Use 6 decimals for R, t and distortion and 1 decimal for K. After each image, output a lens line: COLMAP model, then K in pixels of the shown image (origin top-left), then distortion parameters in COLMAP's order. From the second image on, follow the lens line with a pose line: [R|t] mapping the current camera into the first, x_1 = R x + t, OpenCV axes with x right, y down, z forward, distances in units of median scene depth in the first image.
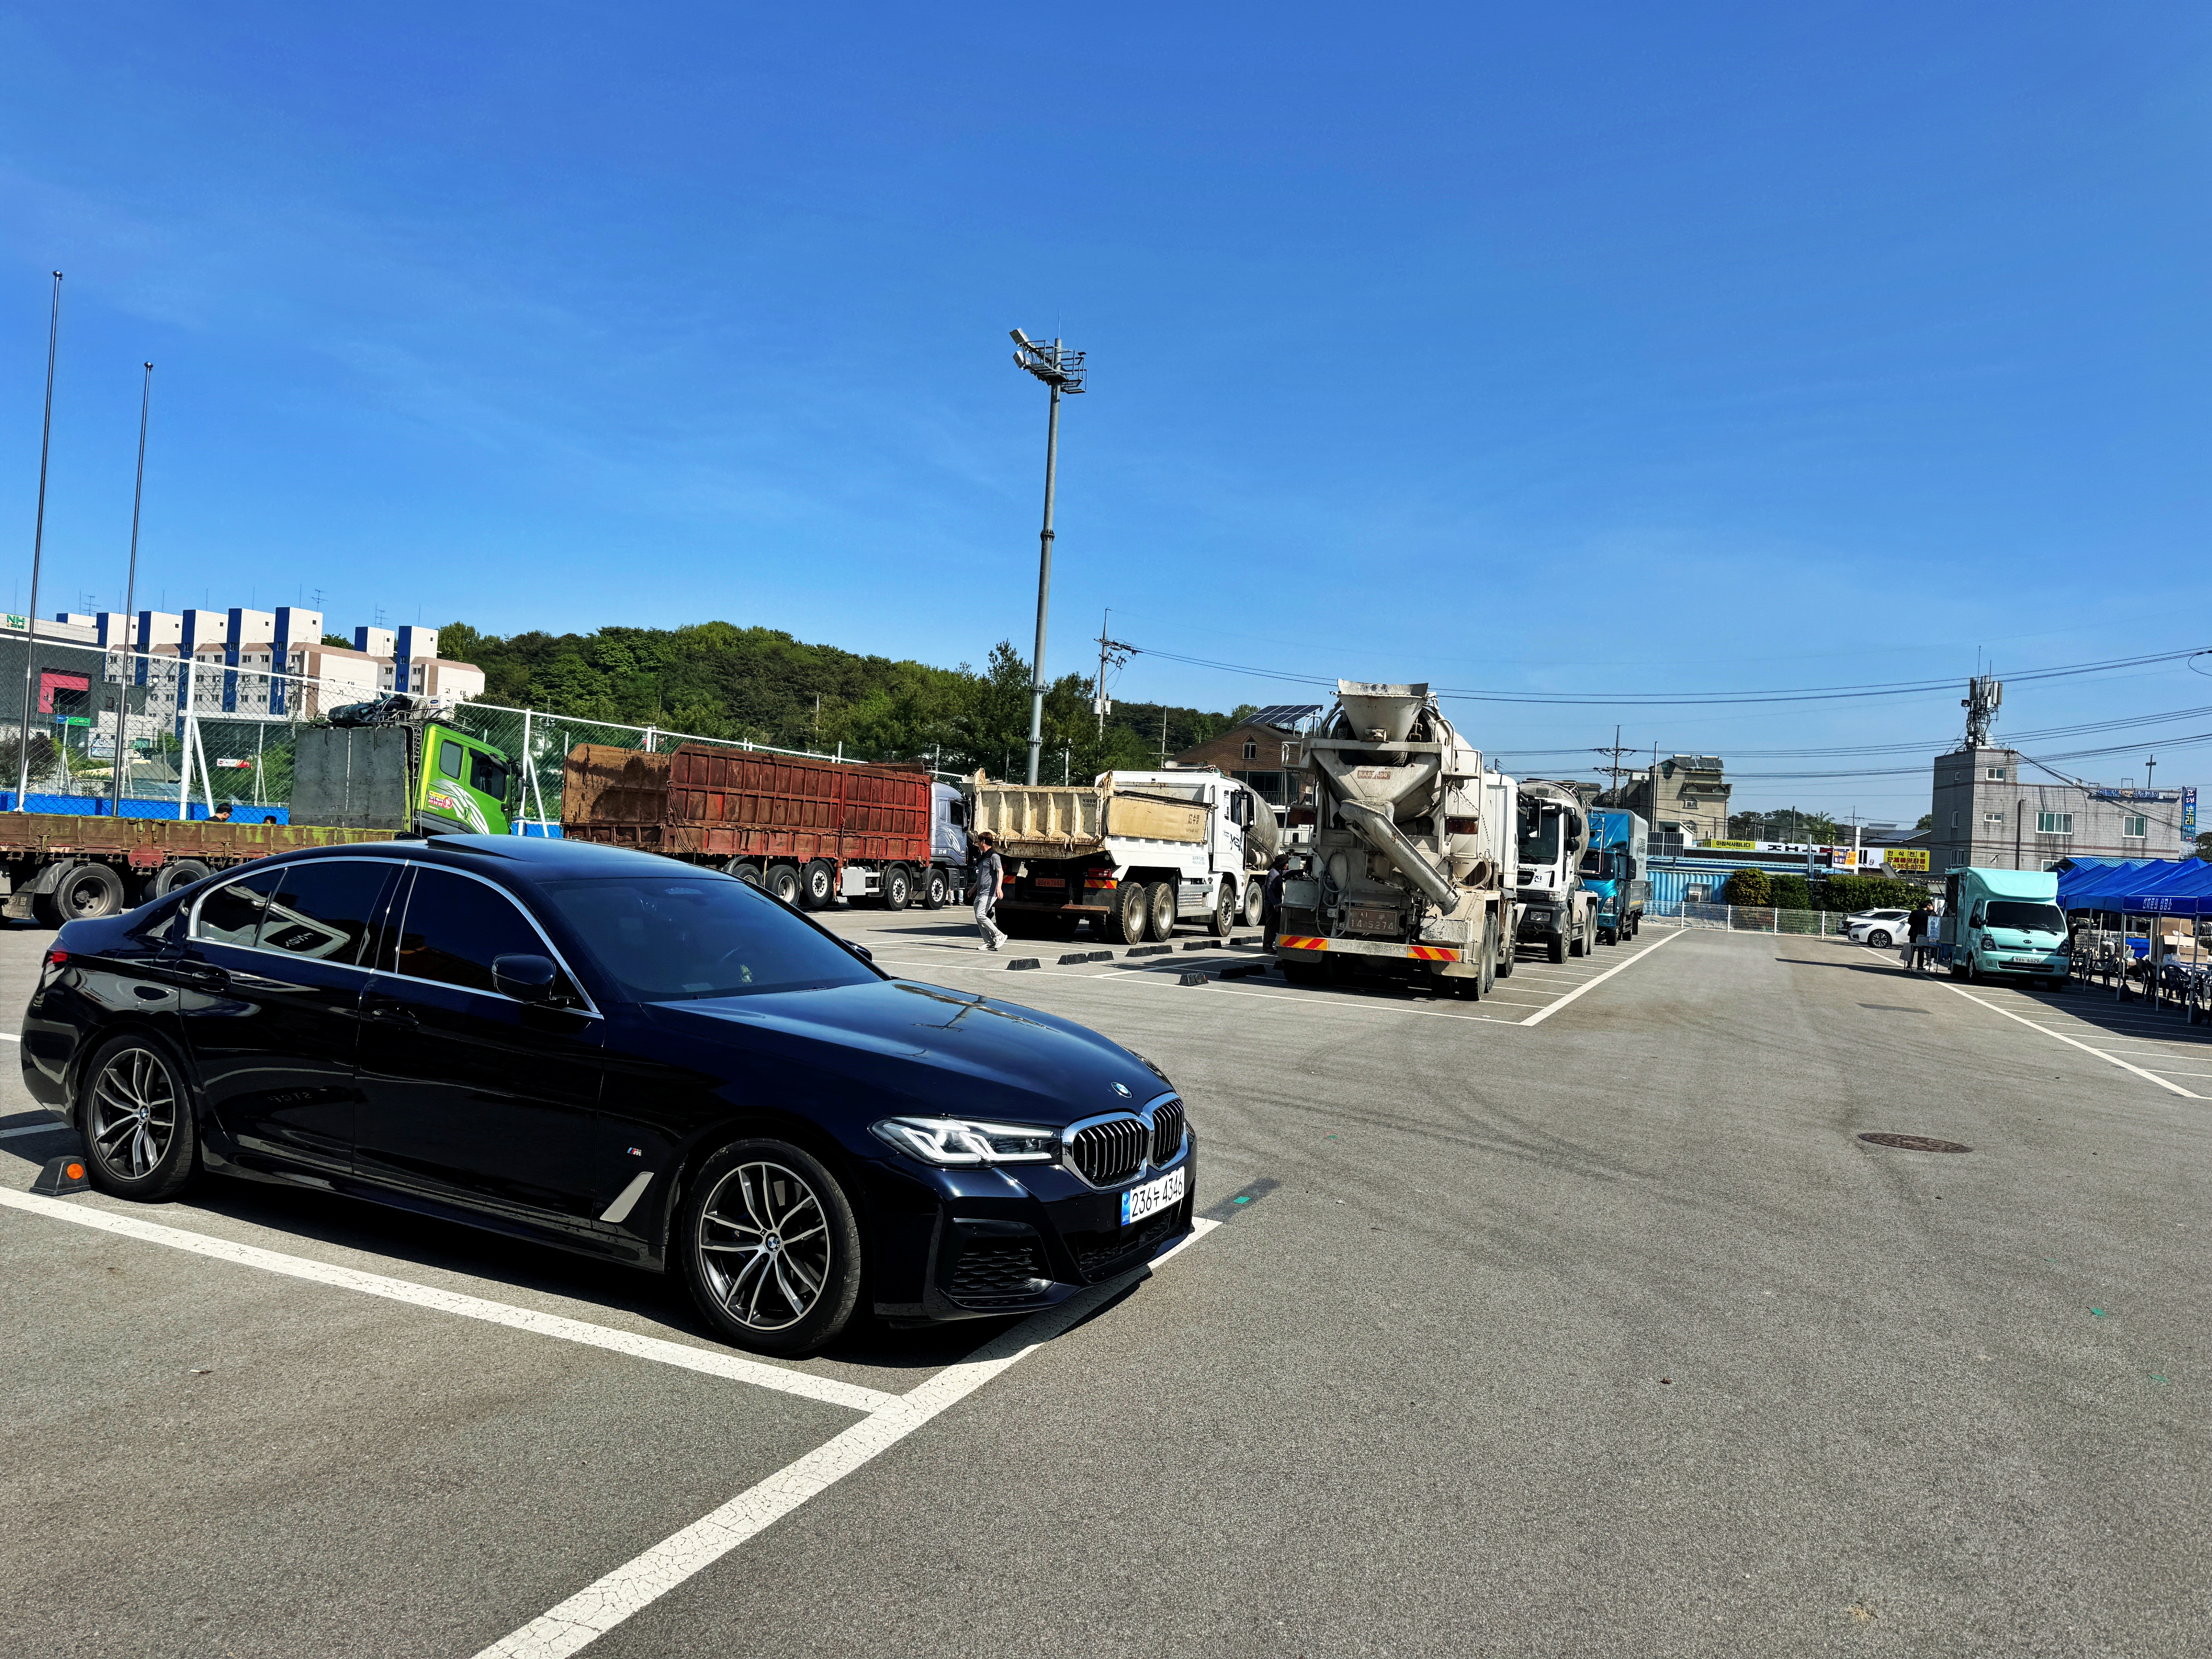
lens RADIAL K [[1584.0, 0, 1106.0], [0, 1584.0, 829.5], [0, 0, 1]] dist [-0.000369, -0.047898]
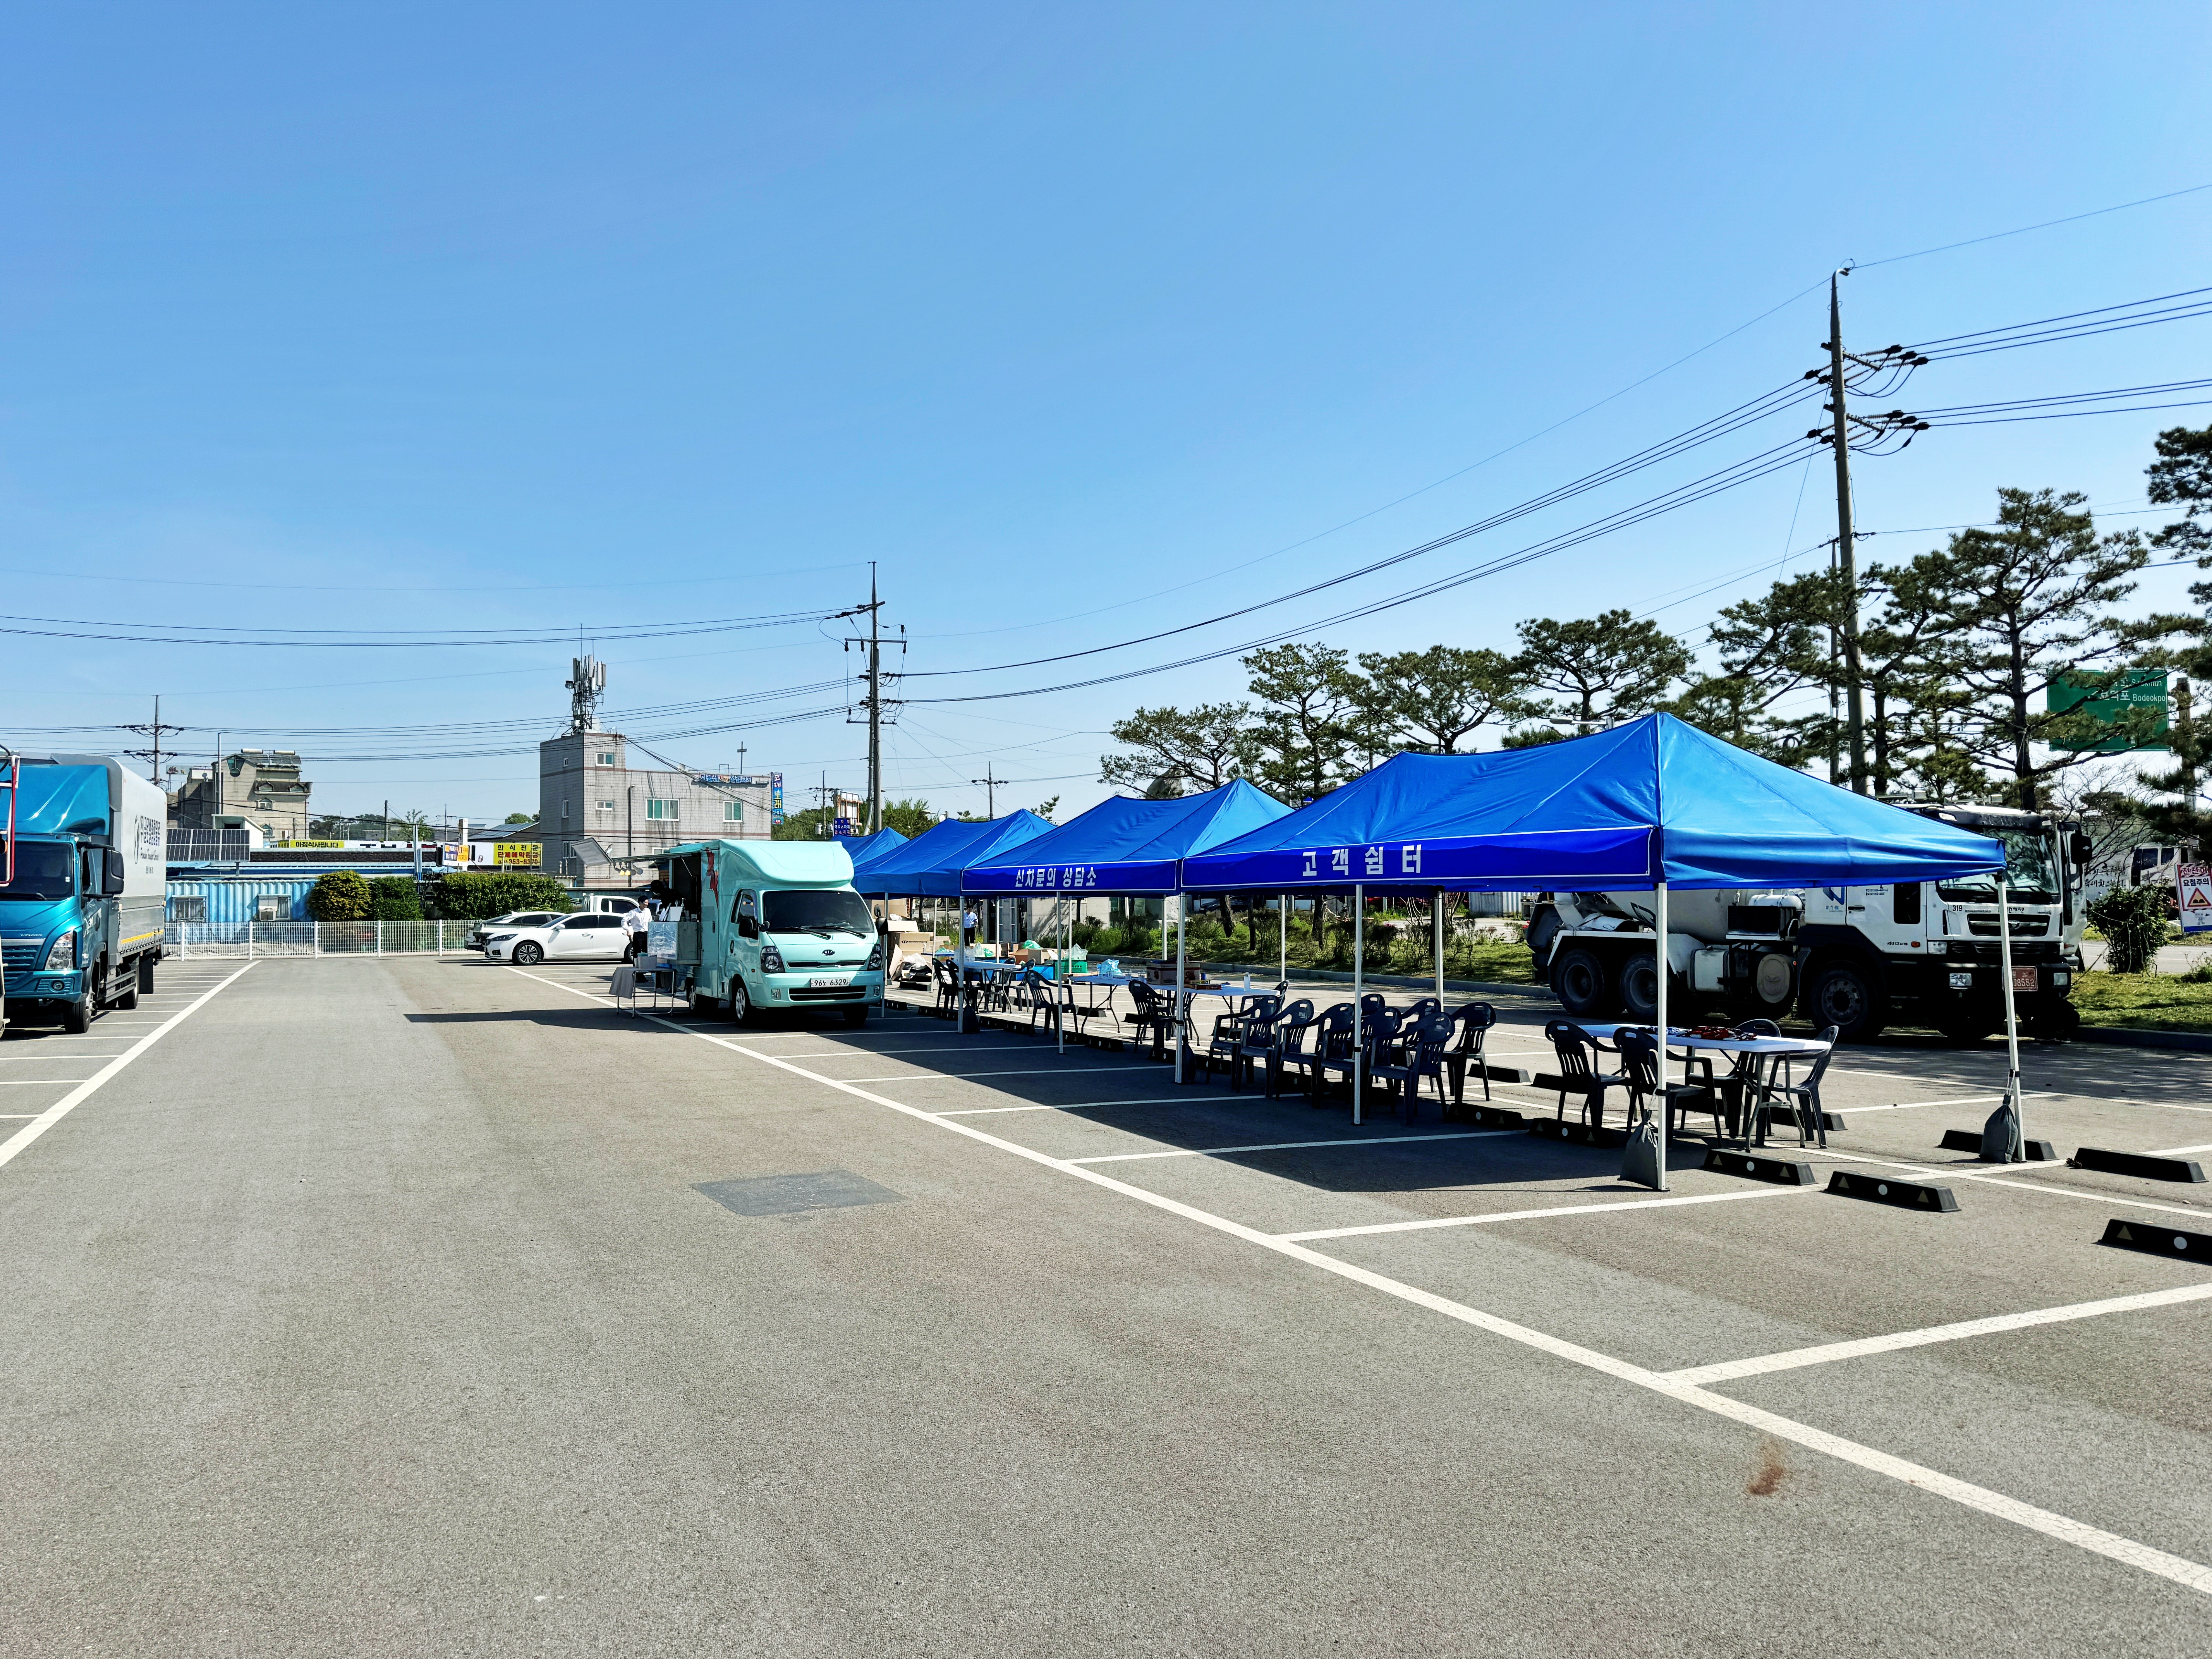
lens RADIAL K [[1580.2, 0, 1106.0], [0, 1580.2, 829.5], [0, 0, 1]] dist [0.086690, -0.225501]
pose [[0.668105, -0.035631, 0.743214, 0.073934], [0.037930, 0.999185, 0.013806, 0.006923], [-0.743100, 0.018966, 0.668912, 0.188044]]
